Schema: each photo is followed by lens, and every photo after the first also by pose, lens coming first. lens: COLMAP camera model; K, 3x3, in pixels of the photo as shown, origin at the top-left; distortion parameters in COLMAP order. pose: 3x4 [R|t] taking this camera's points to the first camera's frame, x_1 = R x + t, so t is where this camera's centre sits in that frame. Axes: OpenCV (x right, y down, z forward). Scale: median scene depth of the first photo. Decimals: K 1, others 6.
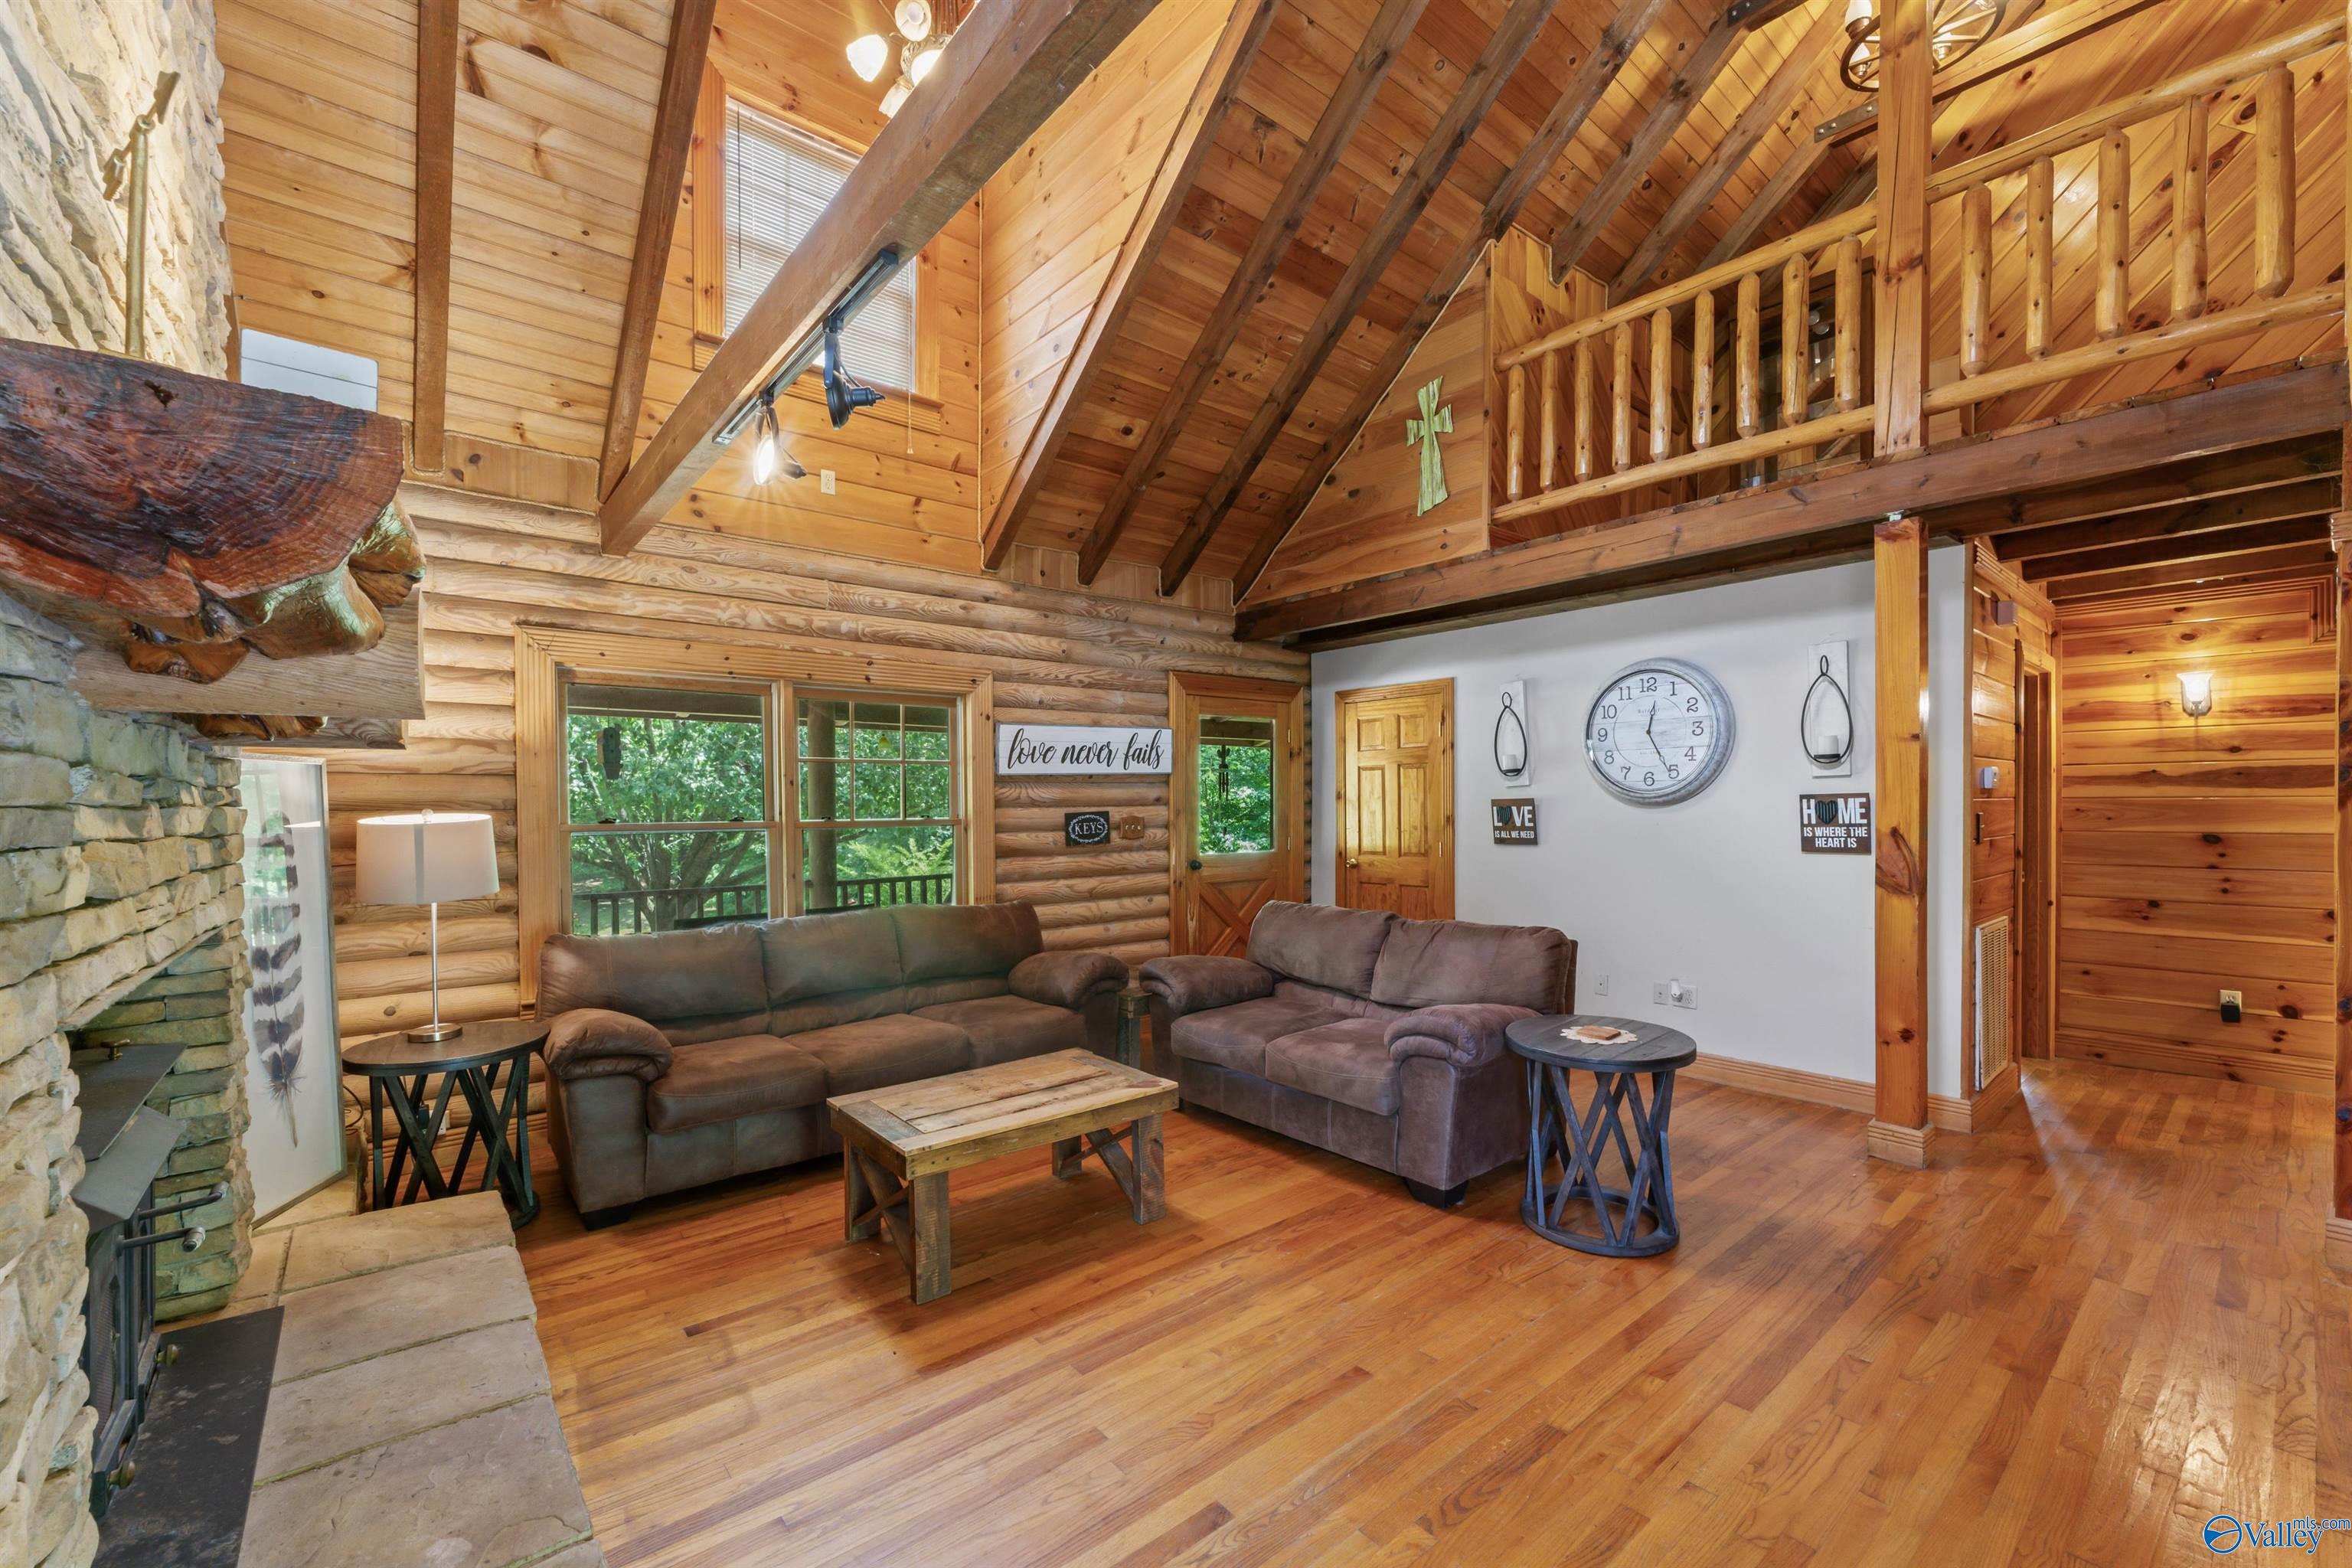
lens RADIAL K [[943.5, 0, 1153.1], [0, 943.5, 823.6], [0, 0, 1]] dist [-0.009821, 0.001887]
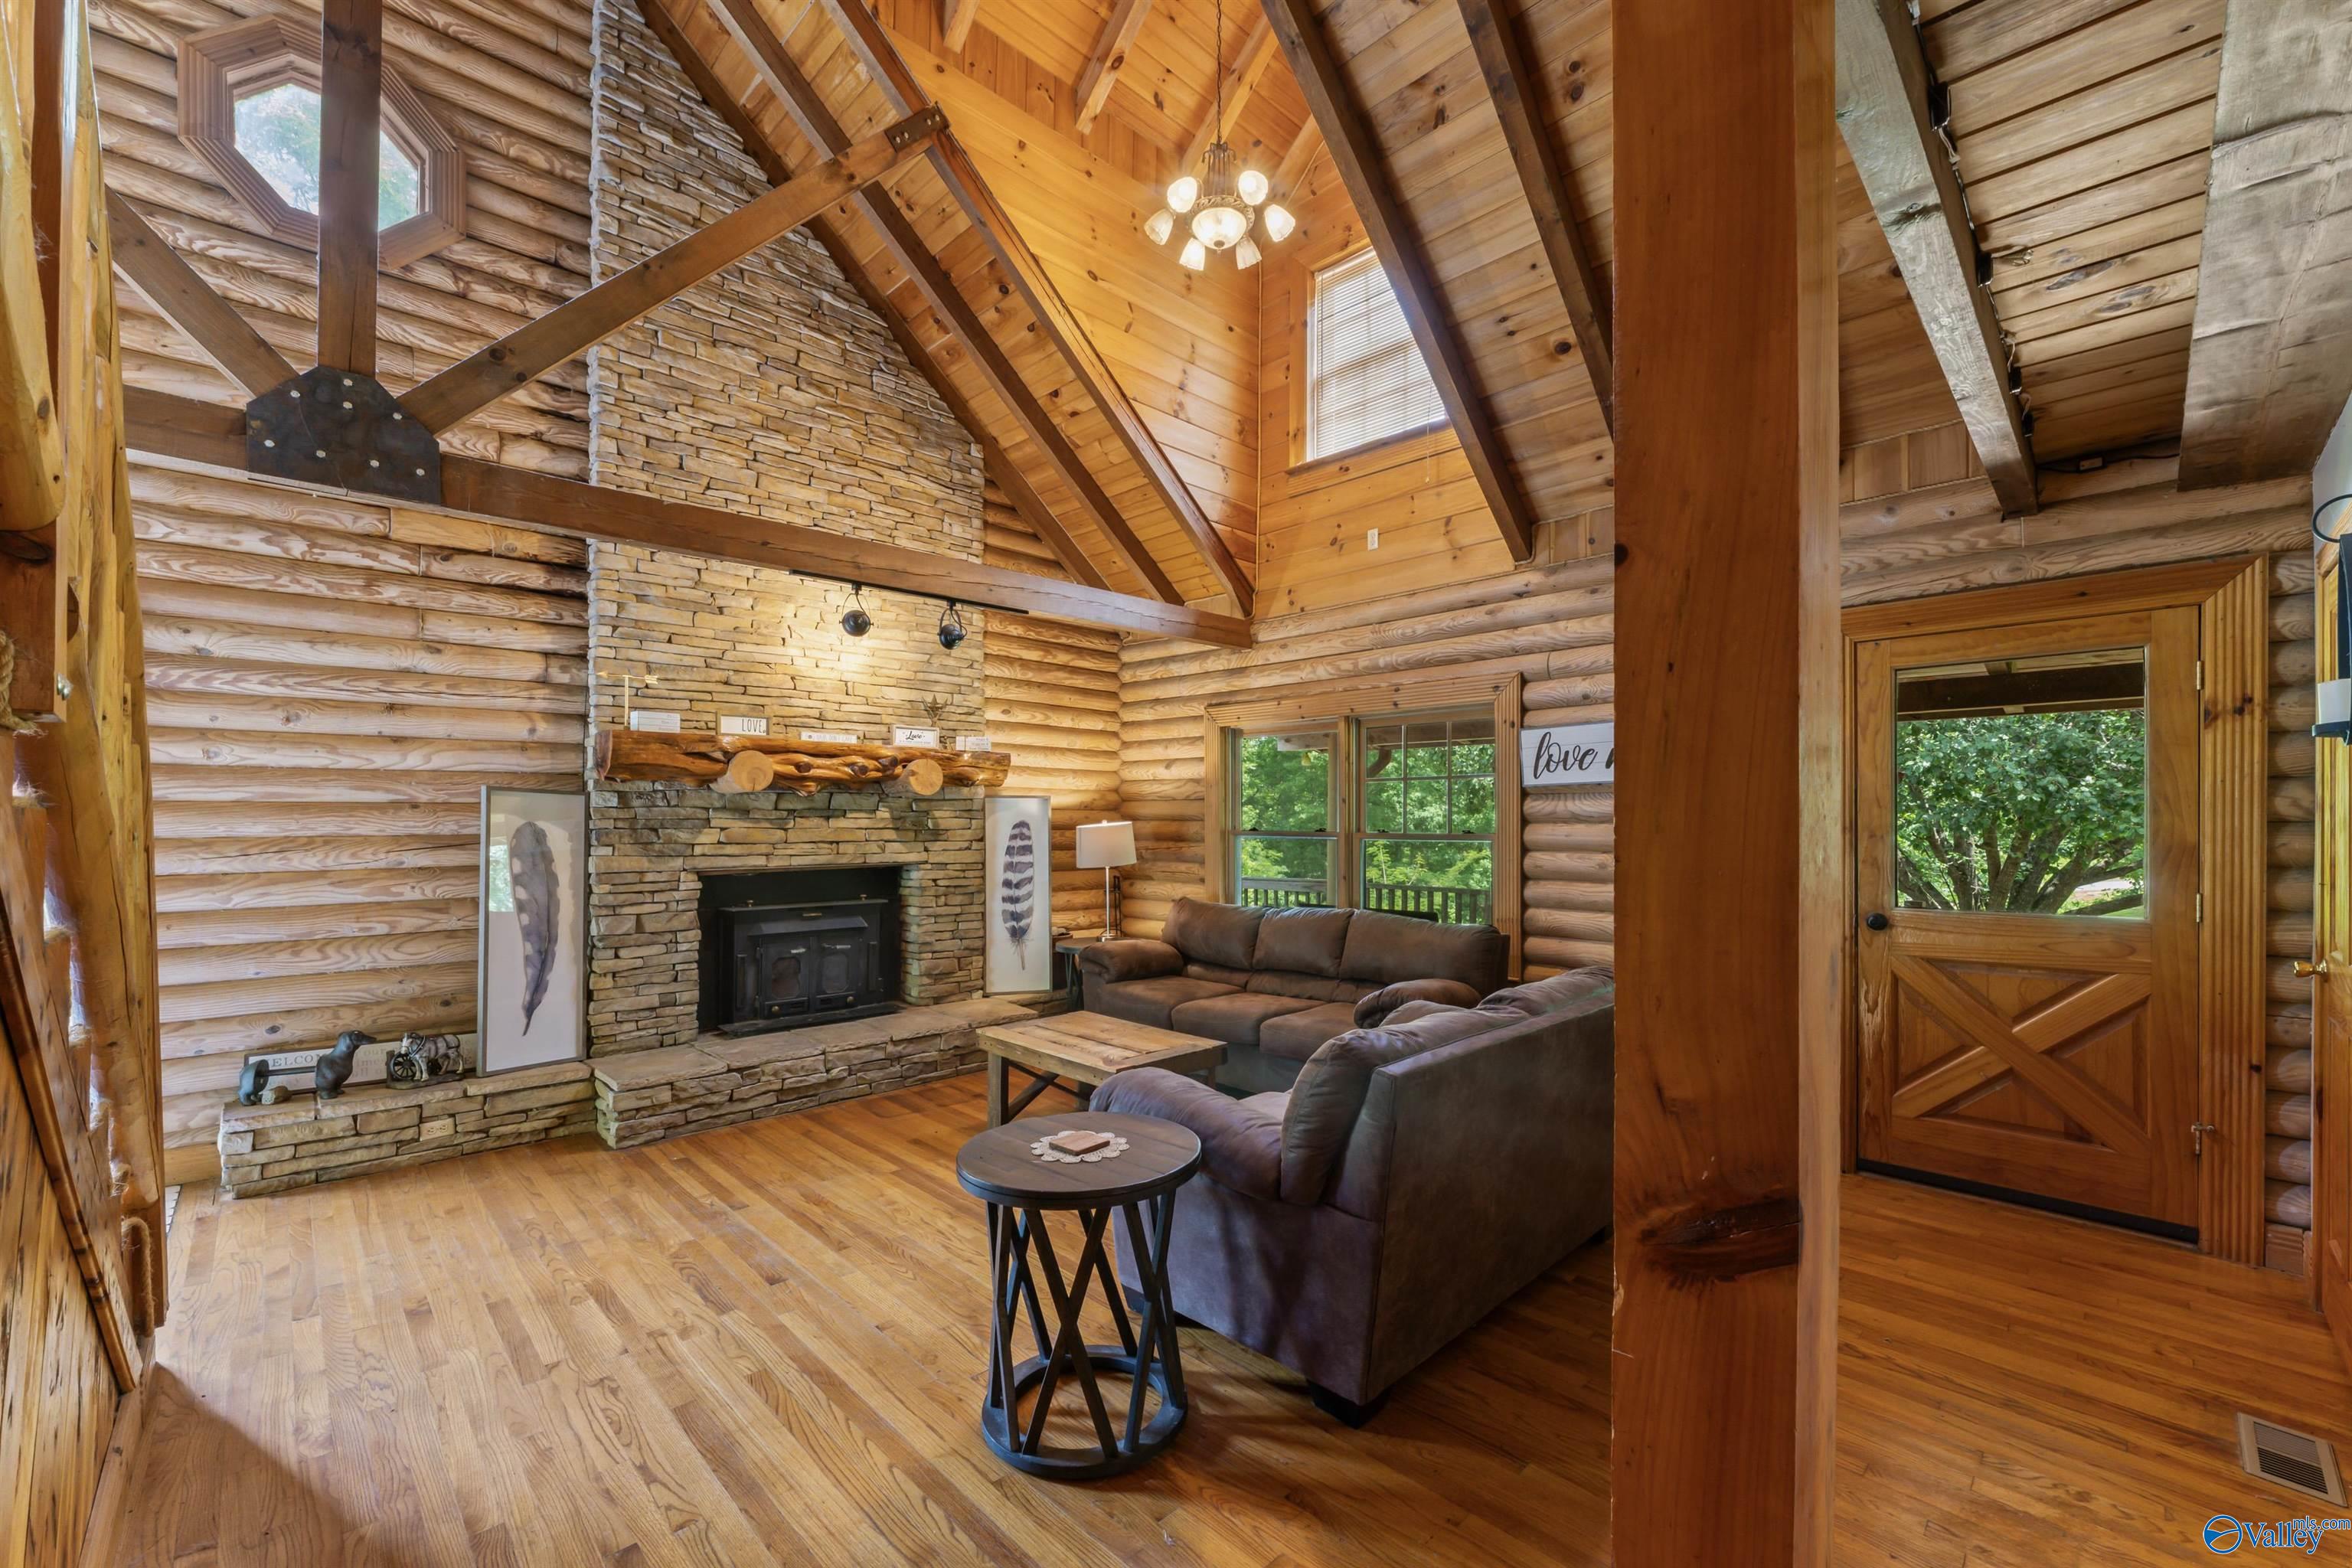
lens RADIAL K [[943.5, 0, 1178.9], [0, 943.5, 816.1], [0, 0, 1]] dist [-0.009821, 0.001887]
pose [[0.095183, 0.003987, -0.995452, 0.858770], [-0.021455, 0.999768, 0.001953, -0.022300], [0.995229, 0.021171, 0.095247, 0.719458]]
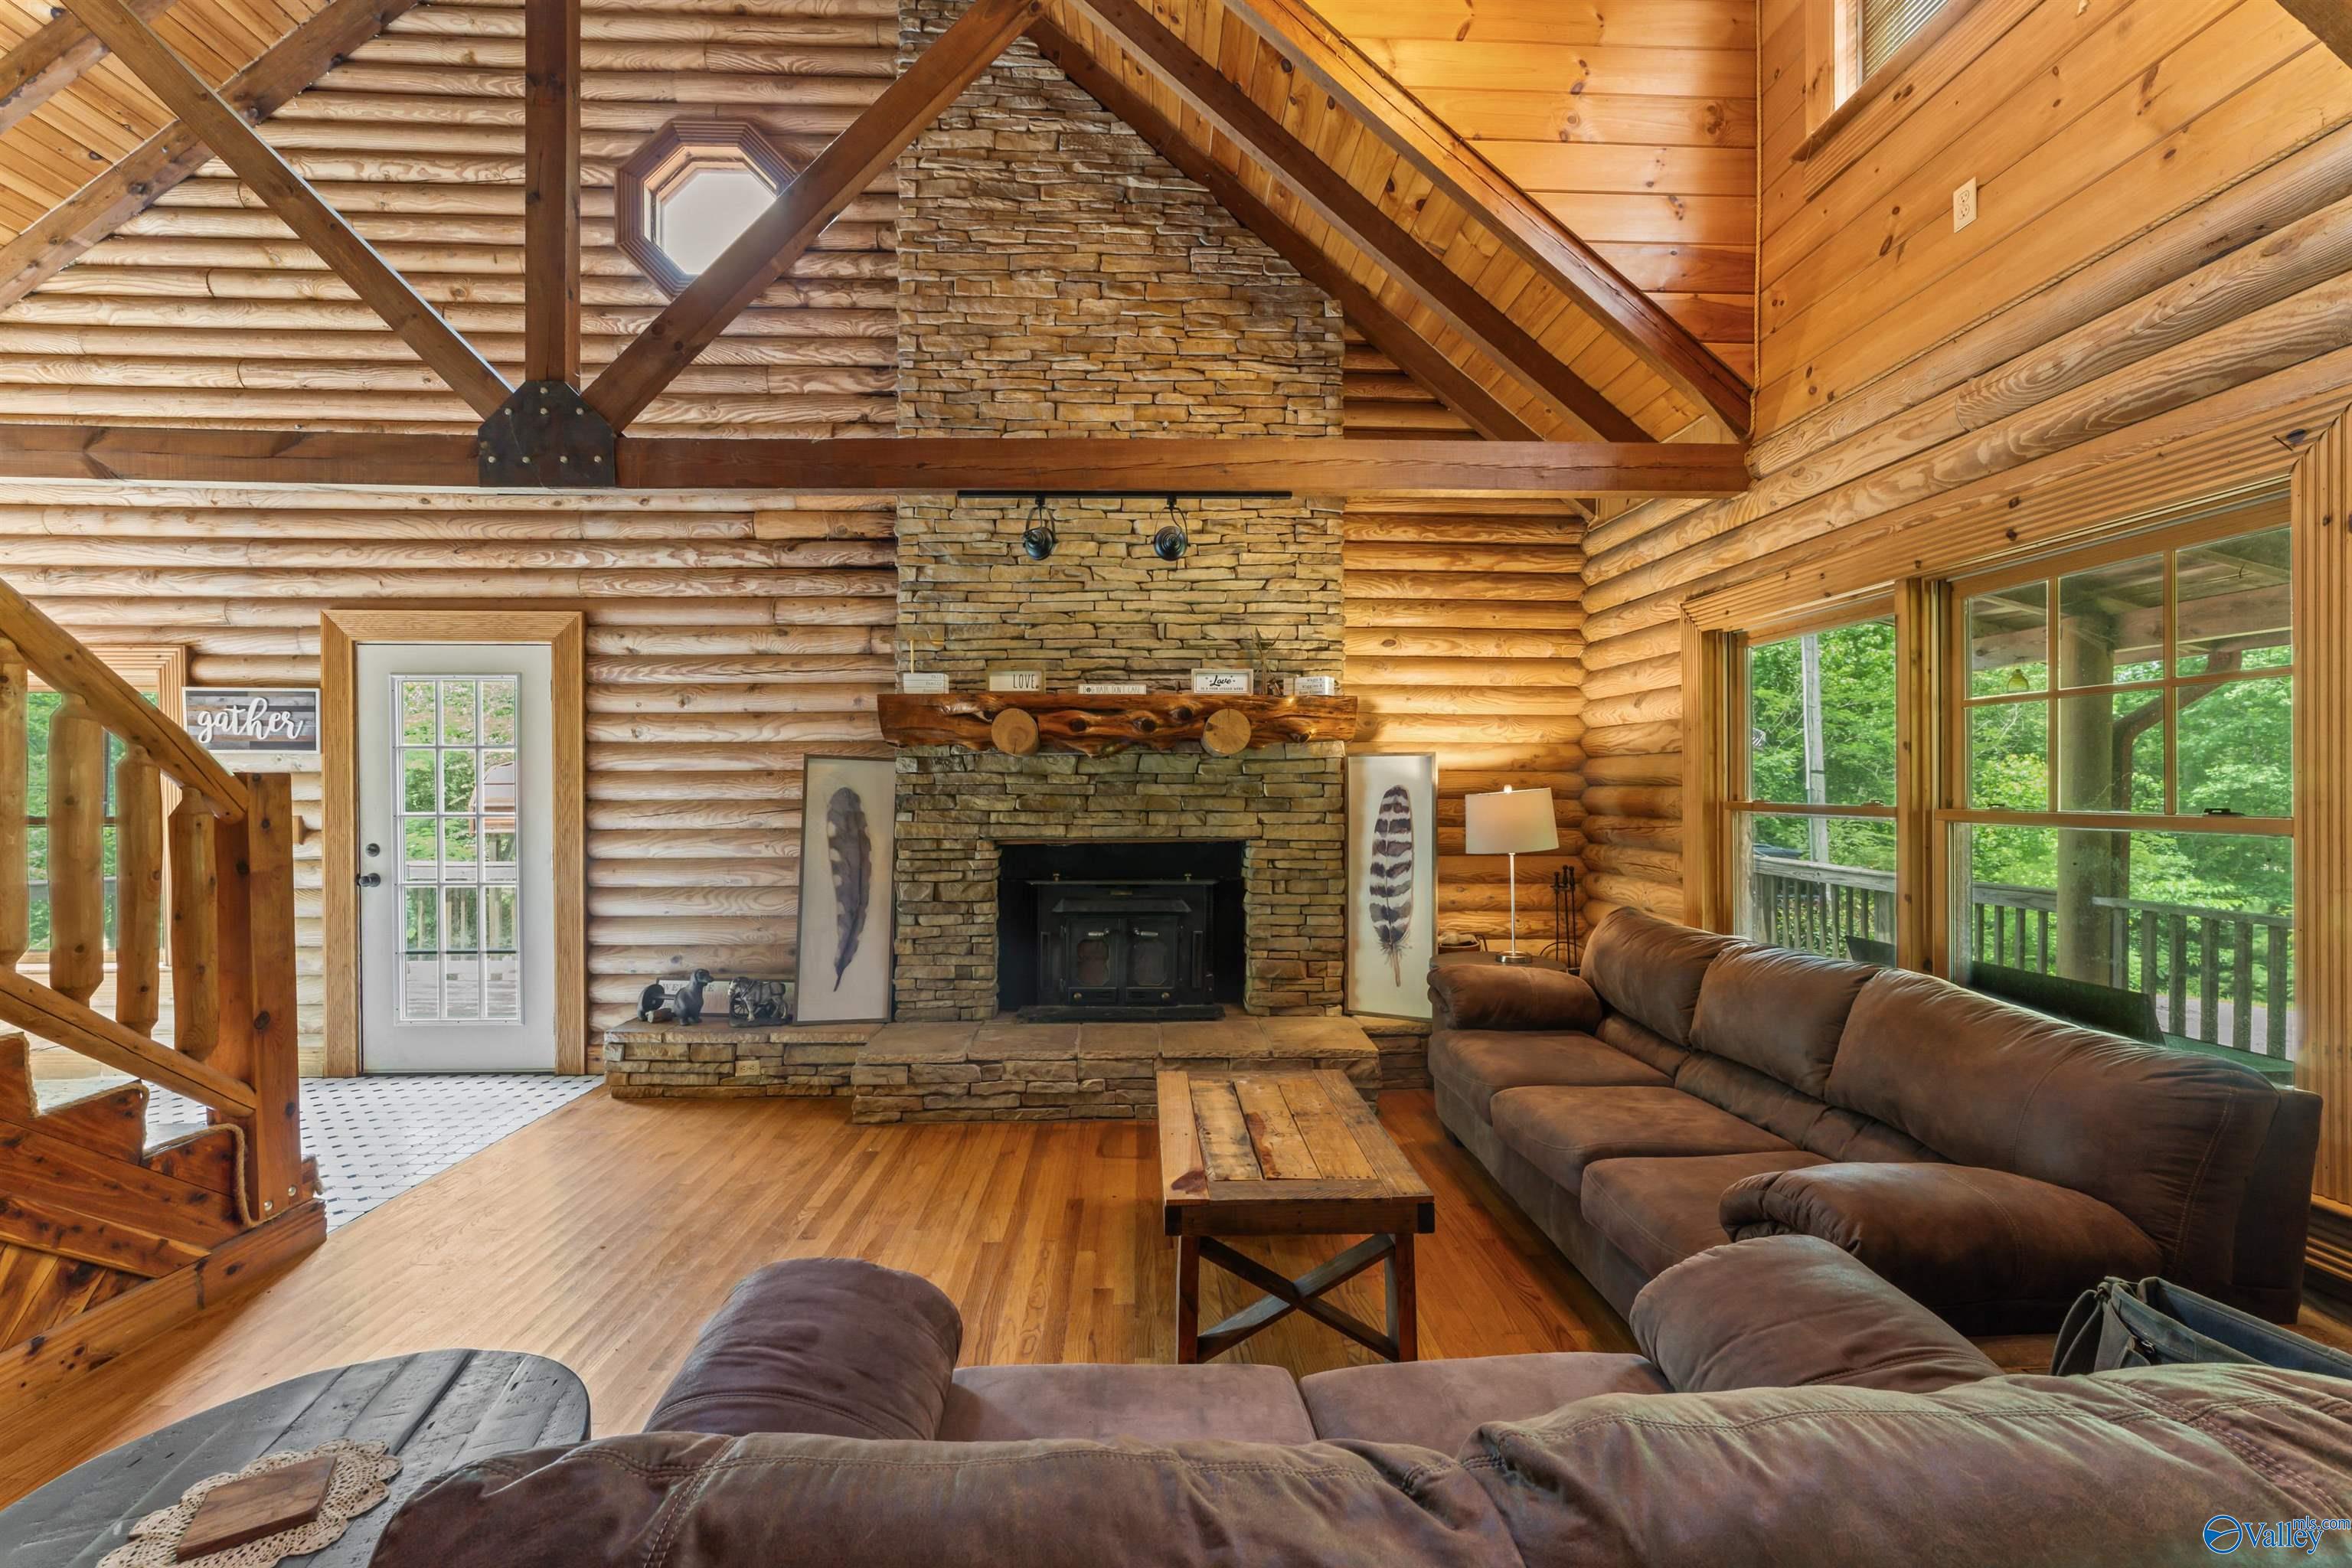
lens RADIAL K [[943.5, 0, 1171.9], [0, 943.5, 784.9], [0, 0, 1]] dist [-0.009821, 0.001887]
pose [[-0.594593, 0.007385, -0.803993, 0.422324], [-0.010670, 0.999797, 0.017074, -0.024456], [0.803956, 0.018730, -0.594393, 1.045571]]
